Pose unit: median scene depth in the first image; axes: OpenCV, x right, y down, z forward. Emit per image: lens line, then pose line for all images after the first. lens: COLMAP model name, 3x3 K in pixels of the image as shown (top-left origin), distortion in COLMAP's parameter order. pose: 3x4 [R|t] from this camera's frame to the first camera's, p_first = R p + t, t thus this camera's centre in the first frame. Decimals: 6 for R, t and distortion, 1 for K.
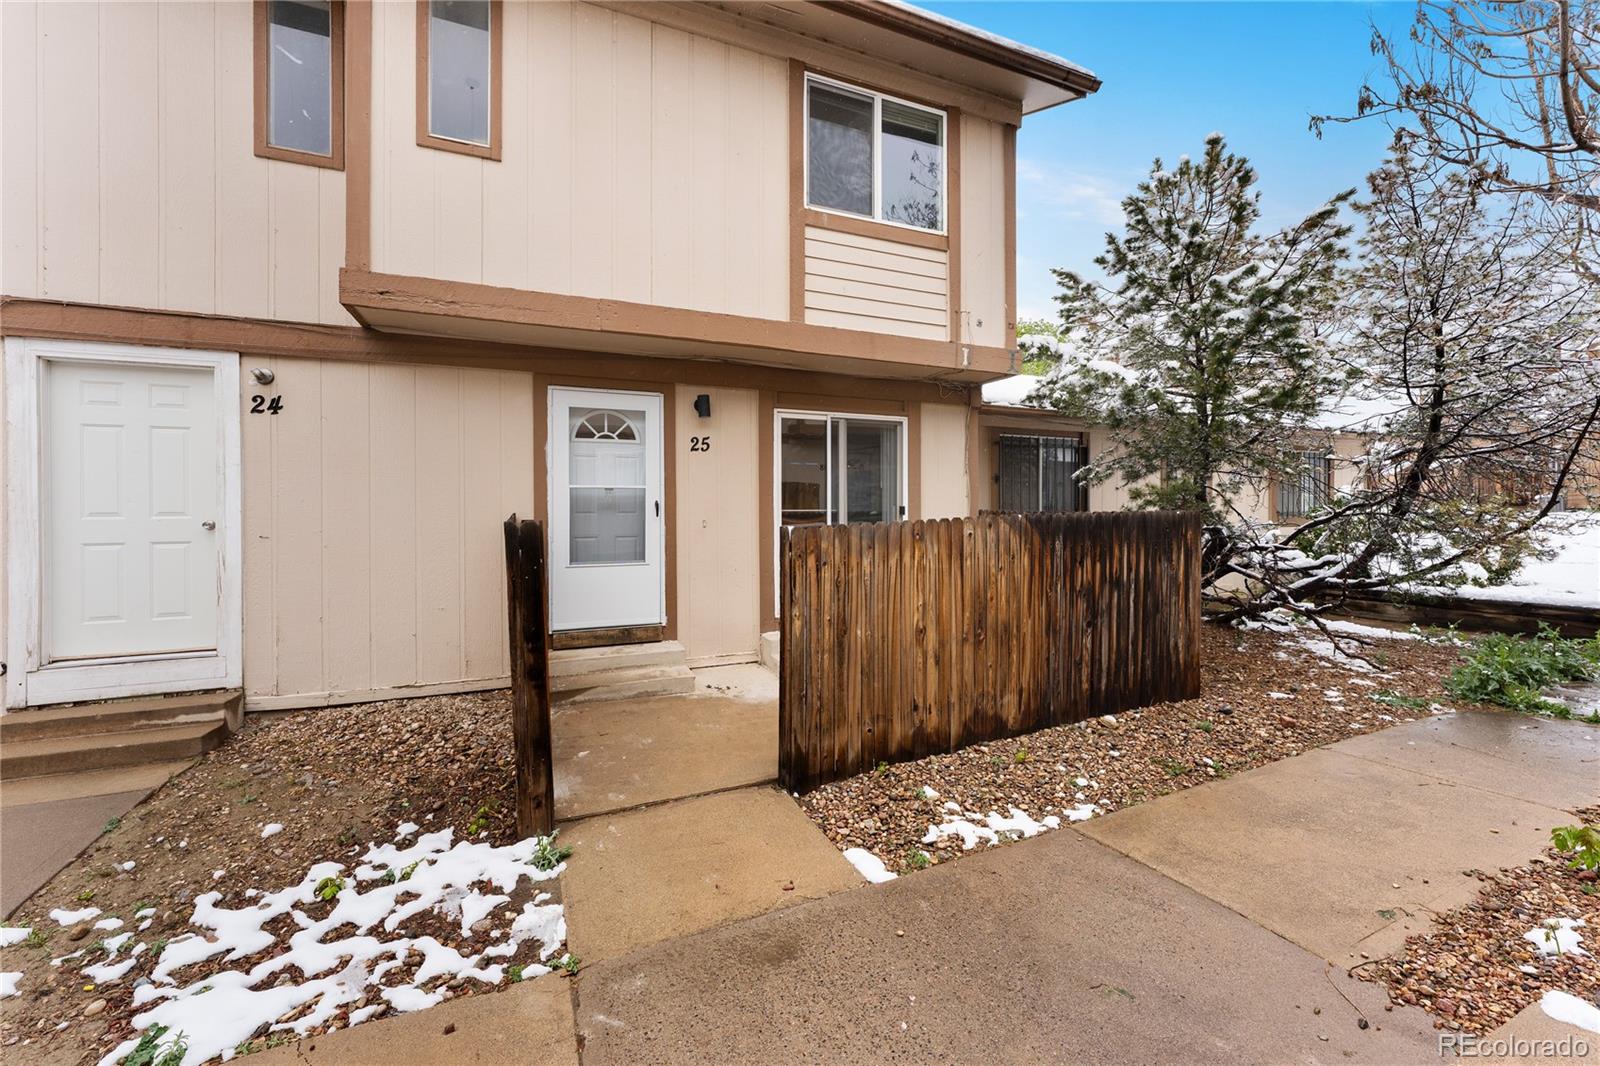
lens RADIAL K [[640.2, 0, 793.6], [0, 640.2, 510.0], [0, 0, 1]] dist [-0.000769, -0.000409]
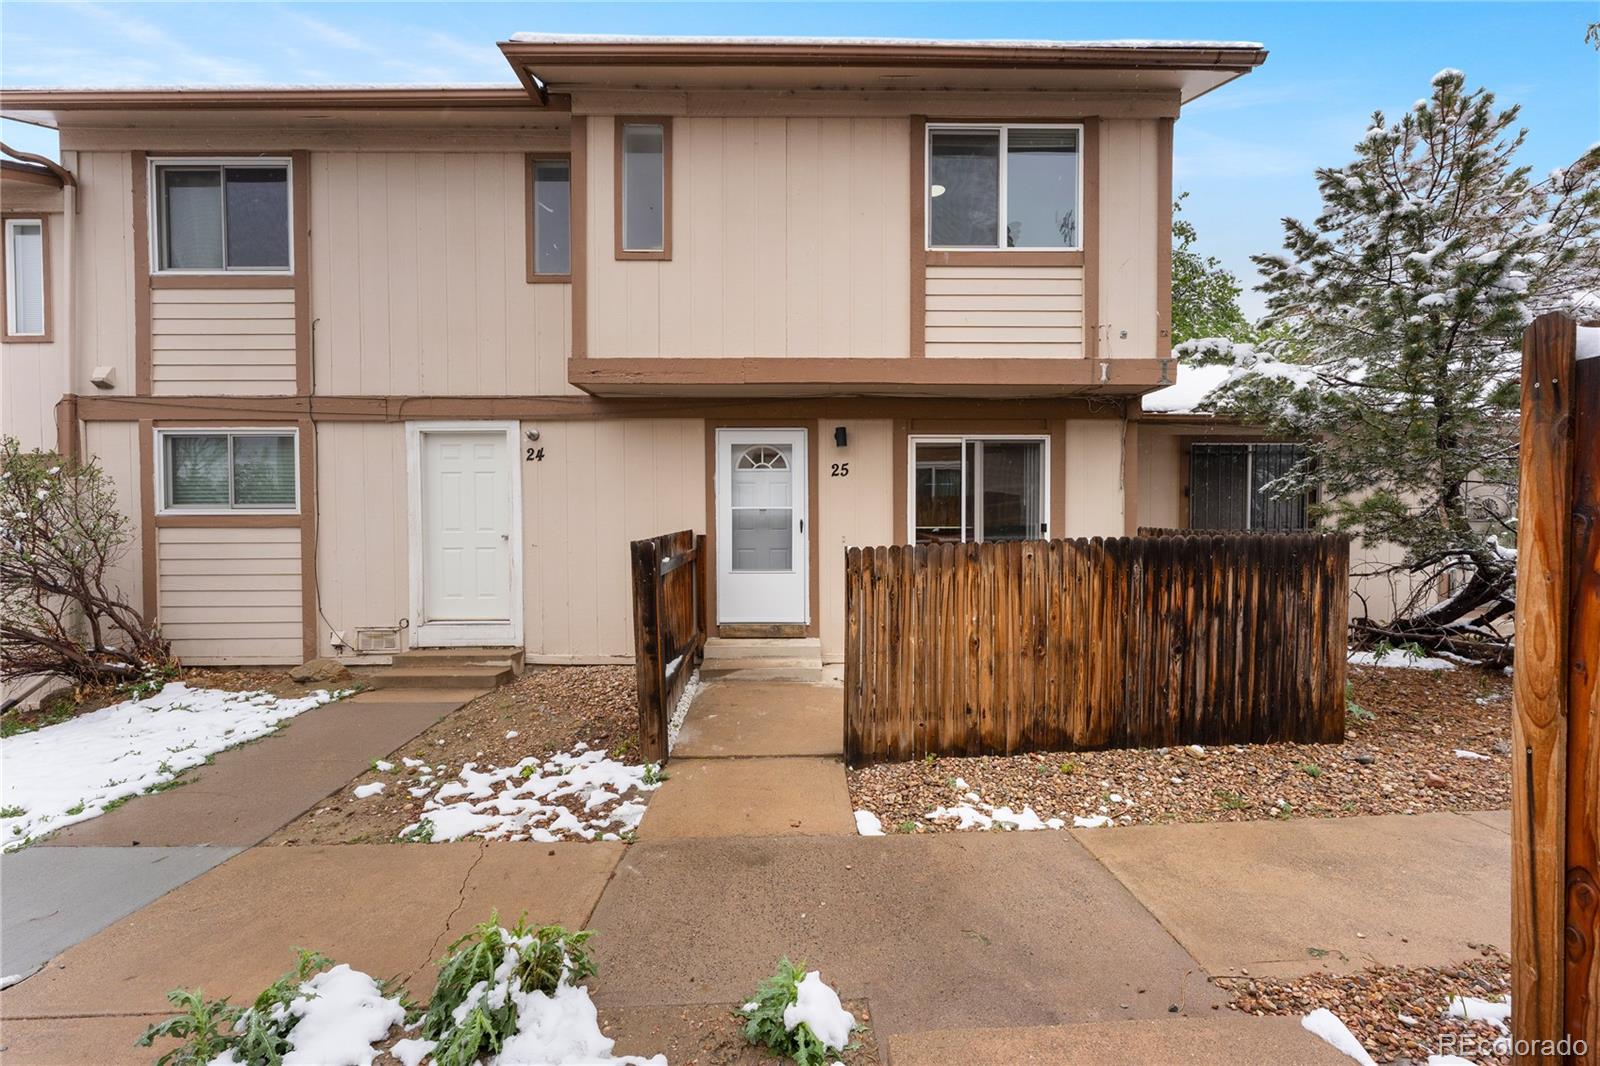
lens RADIAL K [[640.2, 0, 805.9], [0, 640.2, 530.7], [0, 0, 1]] dist [-0.000769, -0.000409]
pose [[0.924252, 0.009559, -0.381662, 0.286470], [-0.000861, 0.999736, 0.022955, -0.024186], [0.381781, -0.020888, 0.924017, -0.107148]]
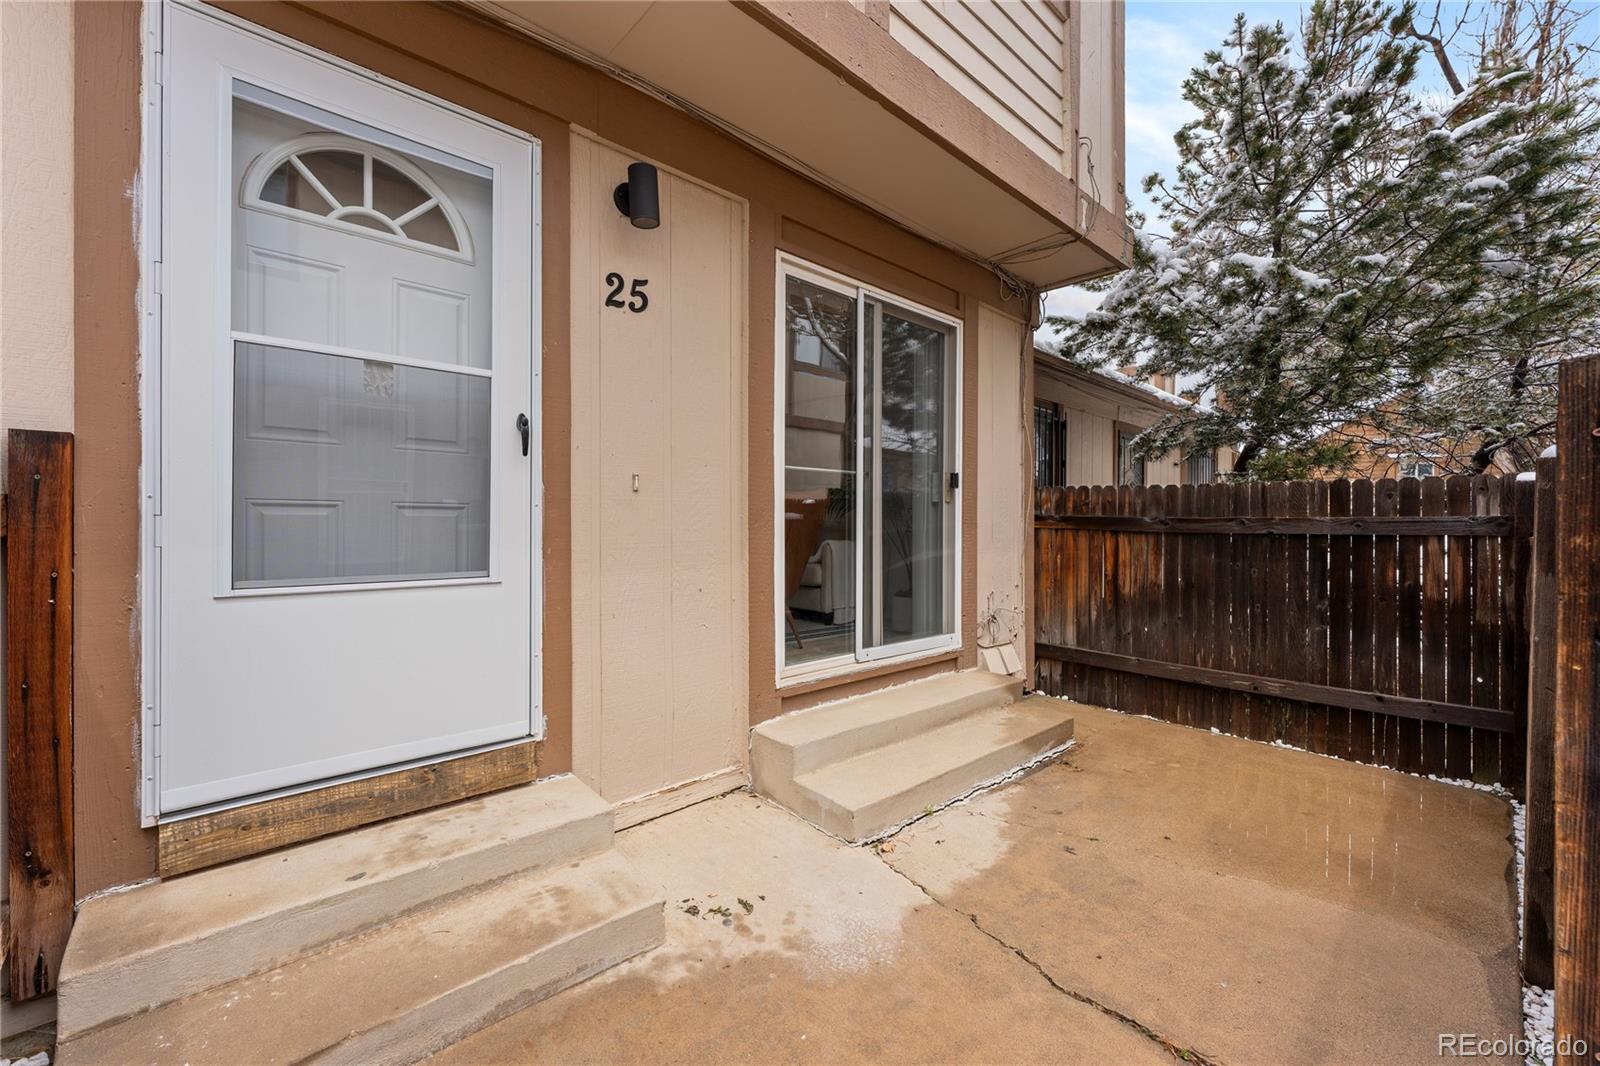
lens RADIAL K [[640.2, 0, 795.8], [0, 640.2, 526.1], [0, 0, 1]] dist [-0.000769, -0.000409]
pose [[0.943607, 0.007320, 0.330988, -0.216312], [-0.008335, 0.999964, 0.001647, 0.057909], [-0.330964, -0.004313, 0.943634, 0.685654]]
